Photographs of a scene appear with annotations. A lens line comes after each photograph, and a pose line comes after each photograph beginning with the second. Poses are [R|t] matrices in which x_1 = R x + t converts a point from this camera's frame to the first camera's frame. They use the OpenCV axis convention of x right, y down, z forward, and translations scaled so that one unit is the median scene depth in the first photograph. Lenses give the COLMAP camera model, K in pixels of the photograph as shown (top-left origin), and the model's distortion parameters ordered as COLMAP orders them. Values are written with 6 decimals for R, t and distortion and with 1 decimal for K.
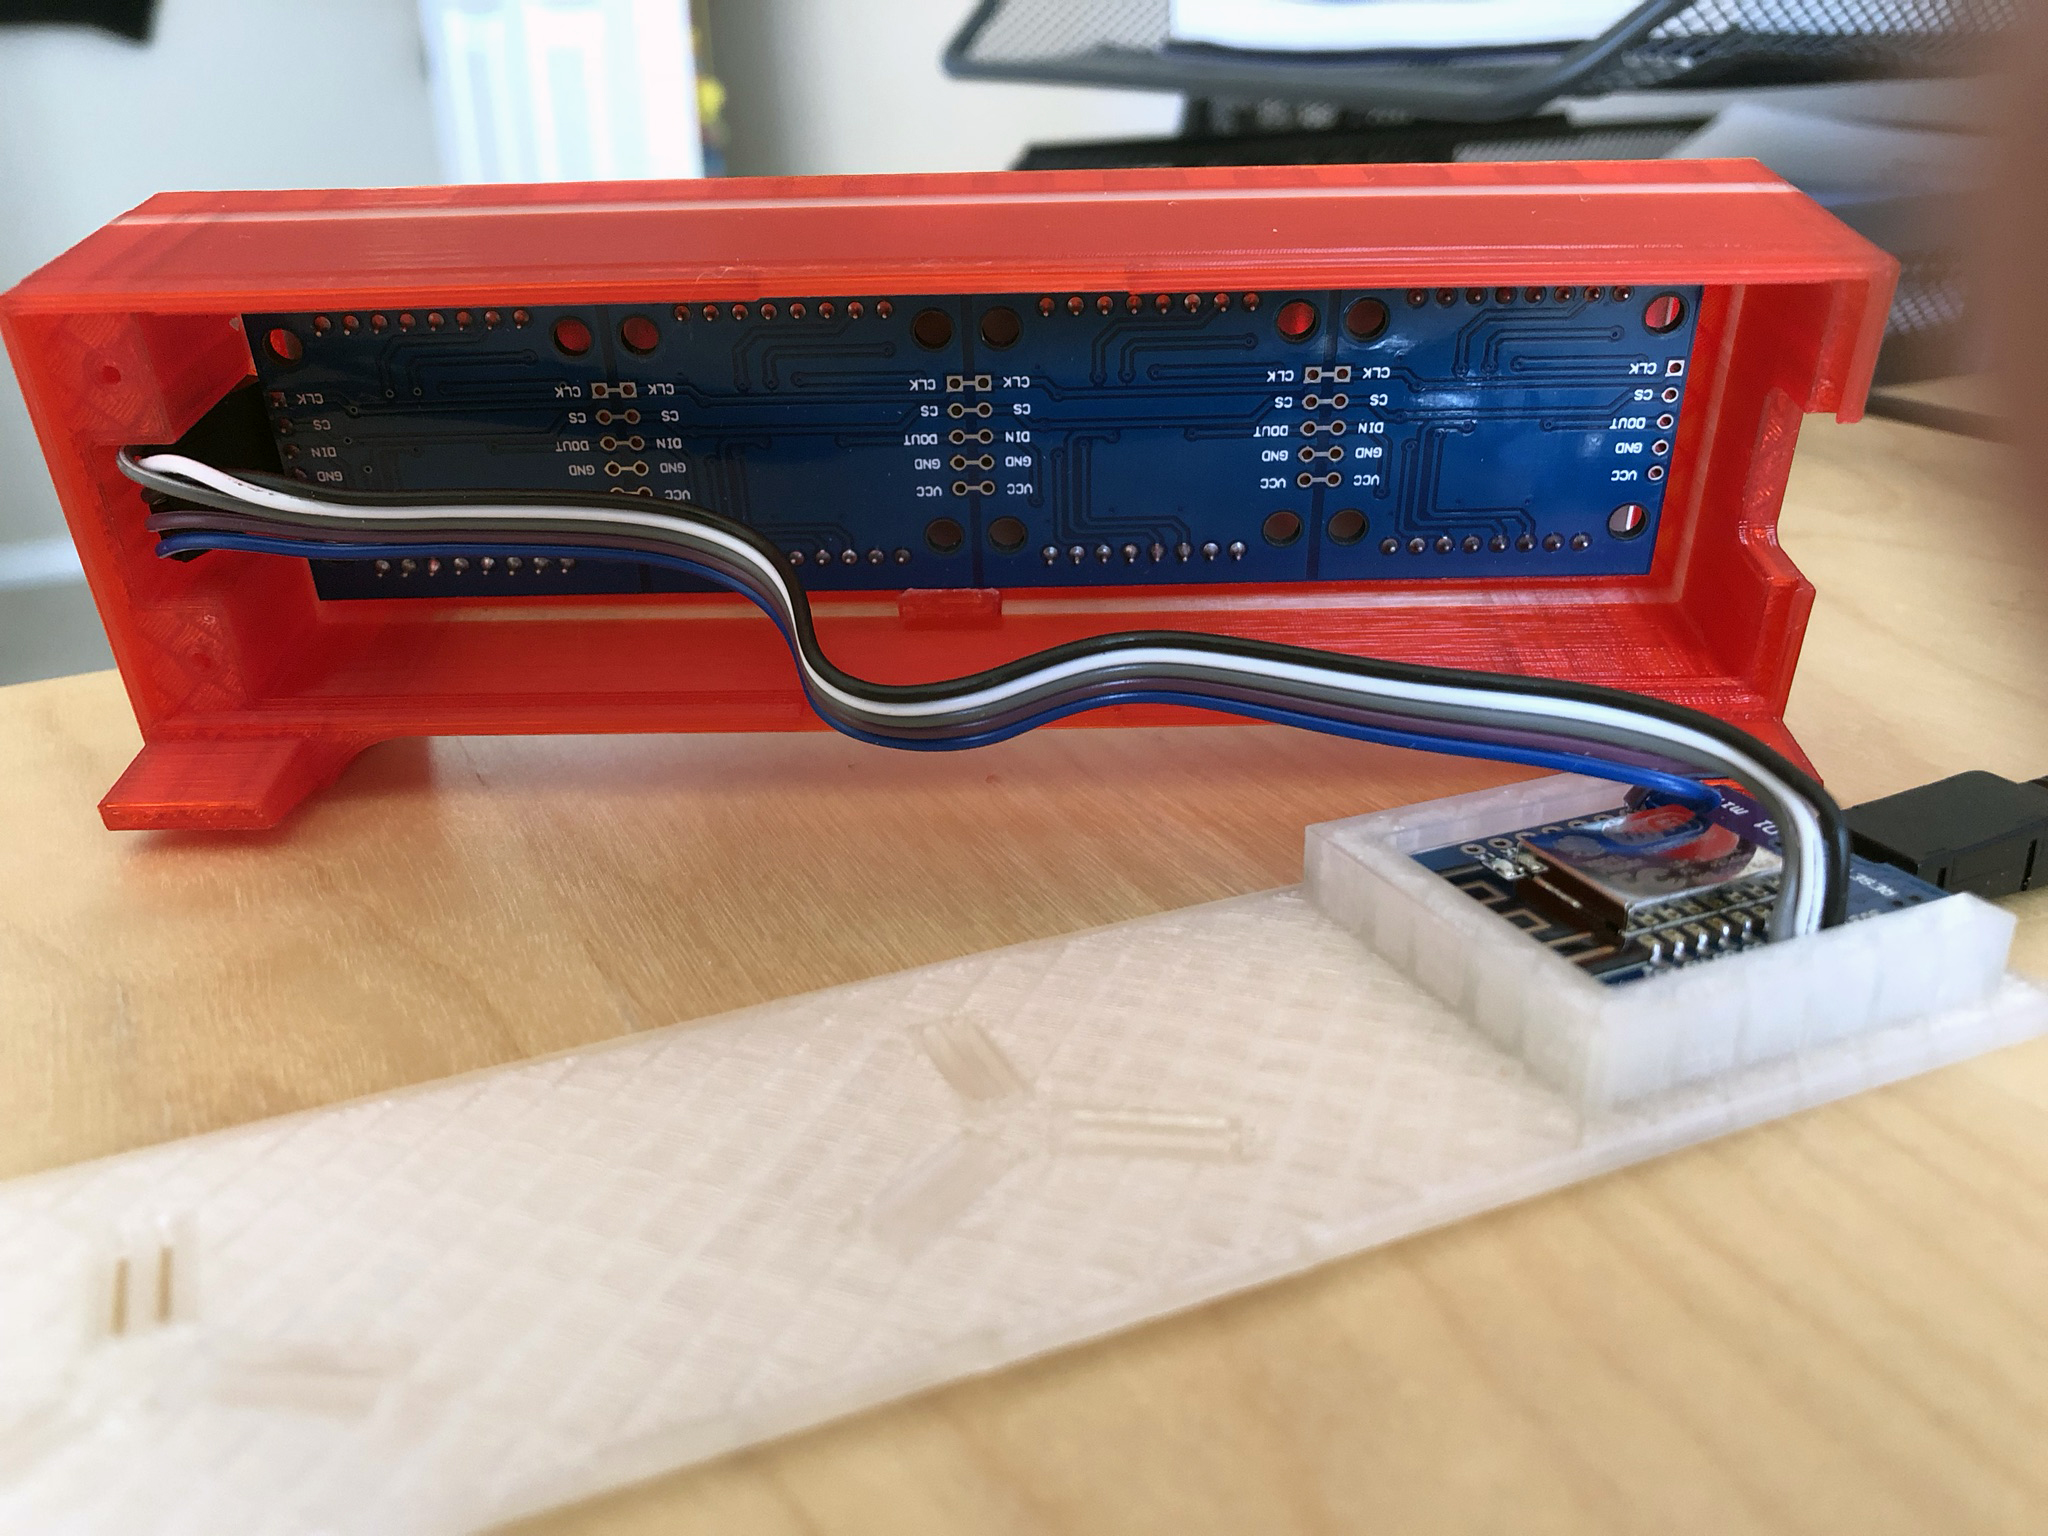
lens RADIAL K [[1706.7, 0, 1024.0], [0, 1706.7, 768.0], [0, 0, 1]] dist [-0.001058, -0.009288]
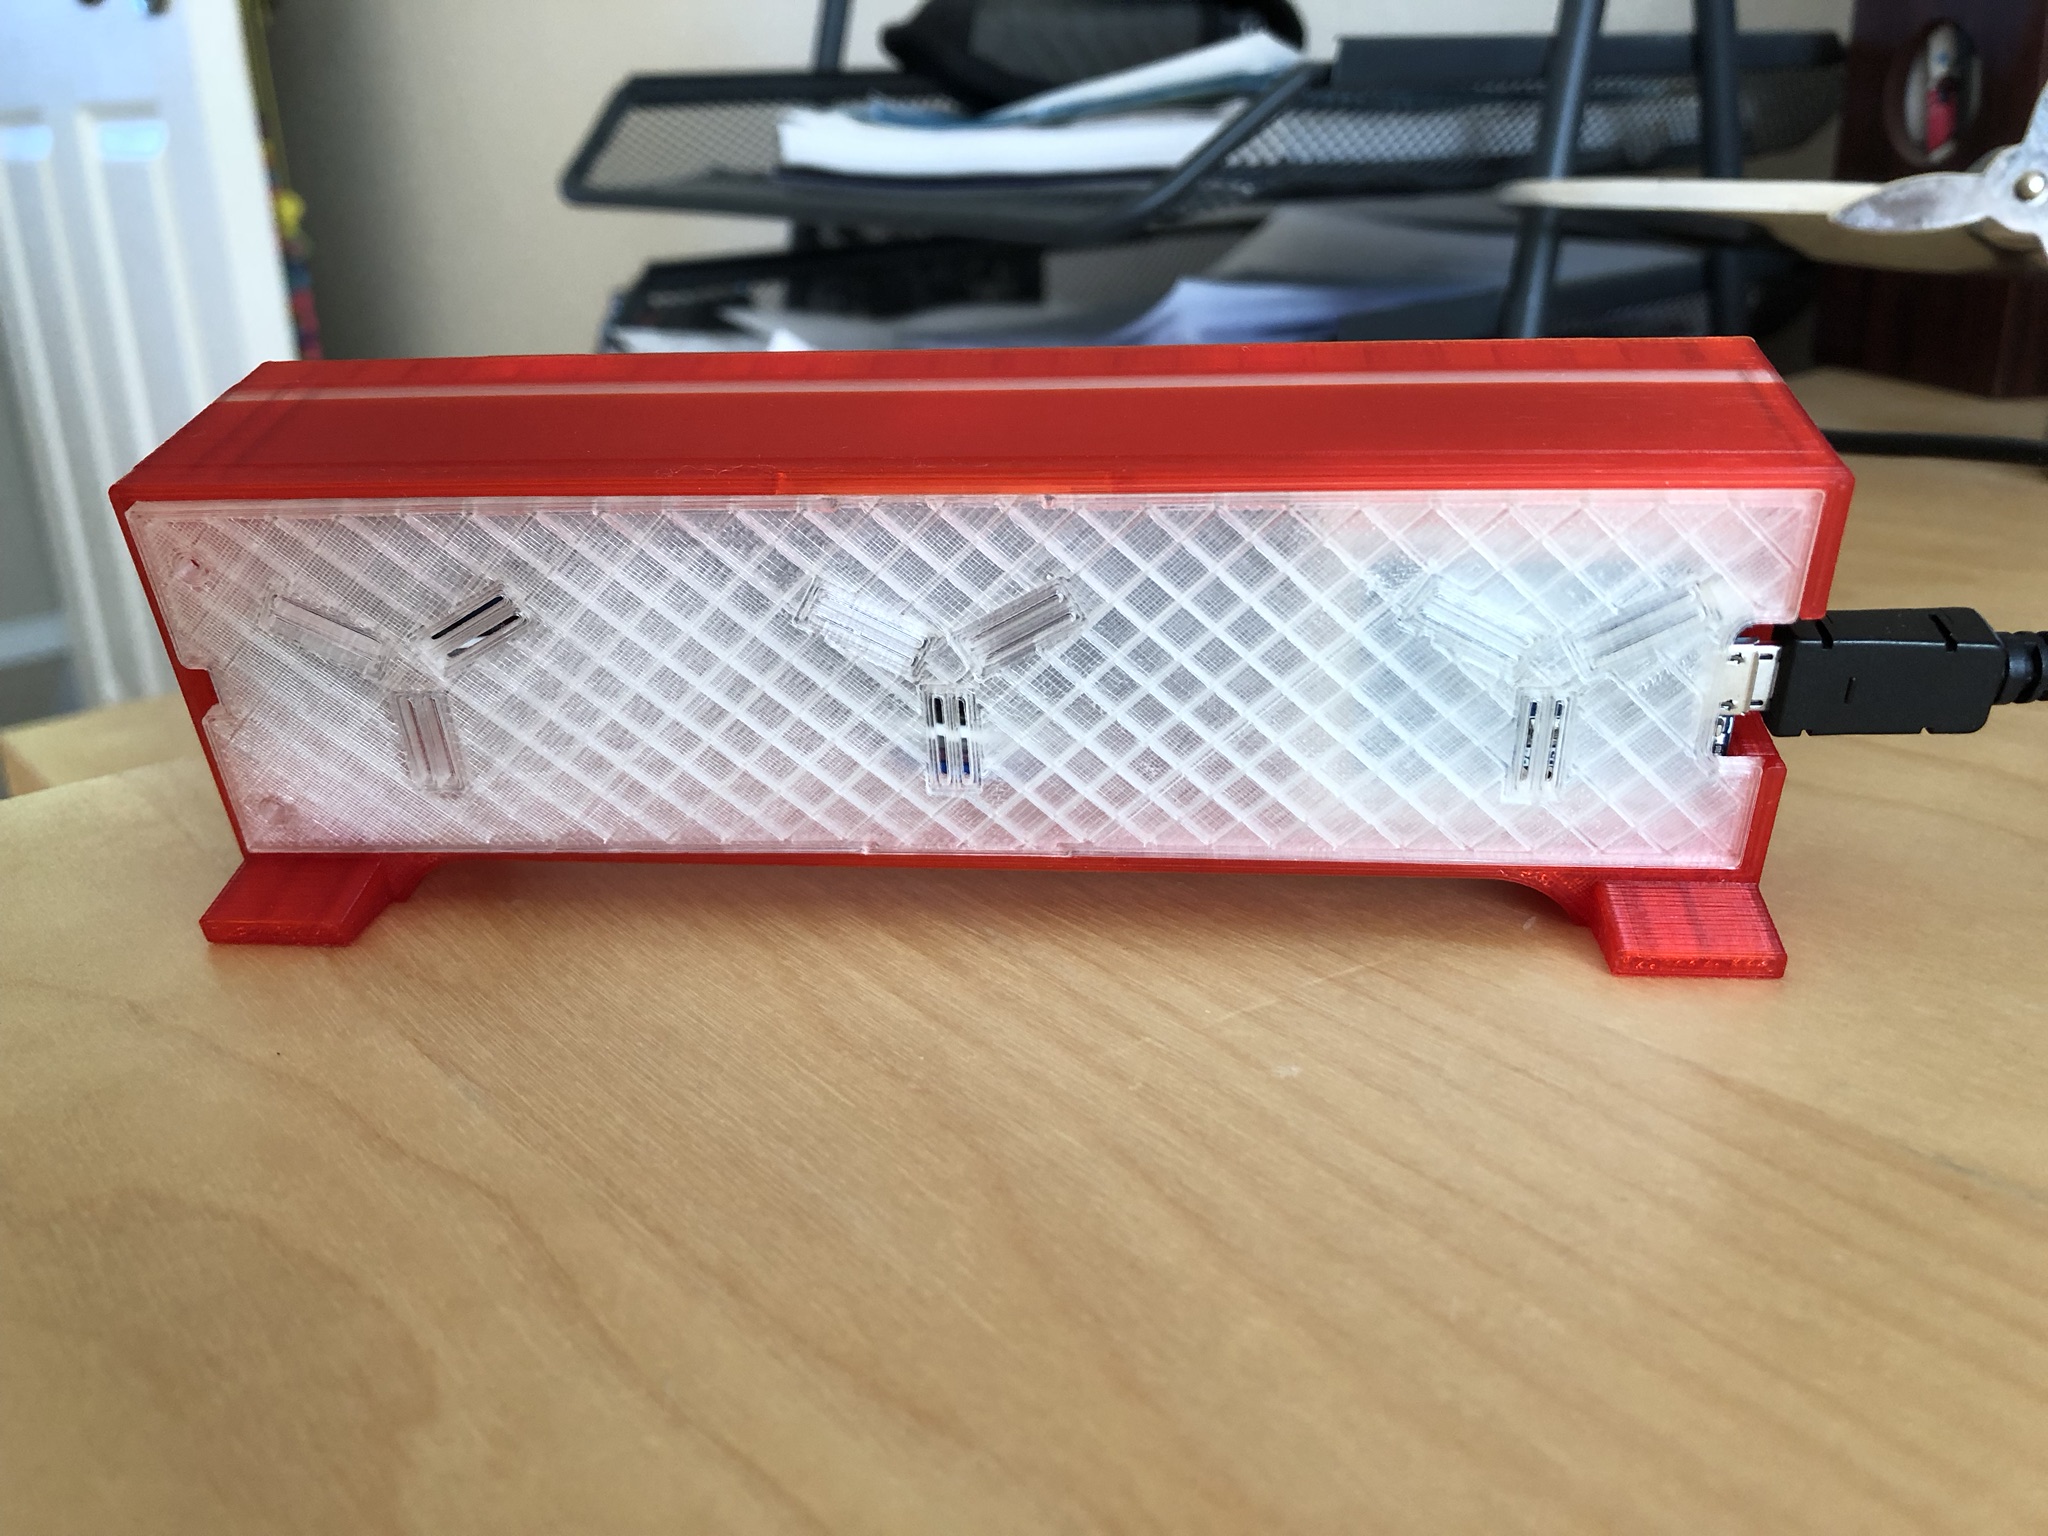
lens RADIAL K [[1706.7, 0, 1024.0], [0, 1706.7, 768.0], [0, 0, 1]] dist [-0.001058, -0.009288]
pose [[0.973397, -0.084908, 0.212810, -0.087162], [0.095198, 0.994711, -0.038561, 0.006881], [-0.208411, 0.057794, 0.976332, -0.166926]]
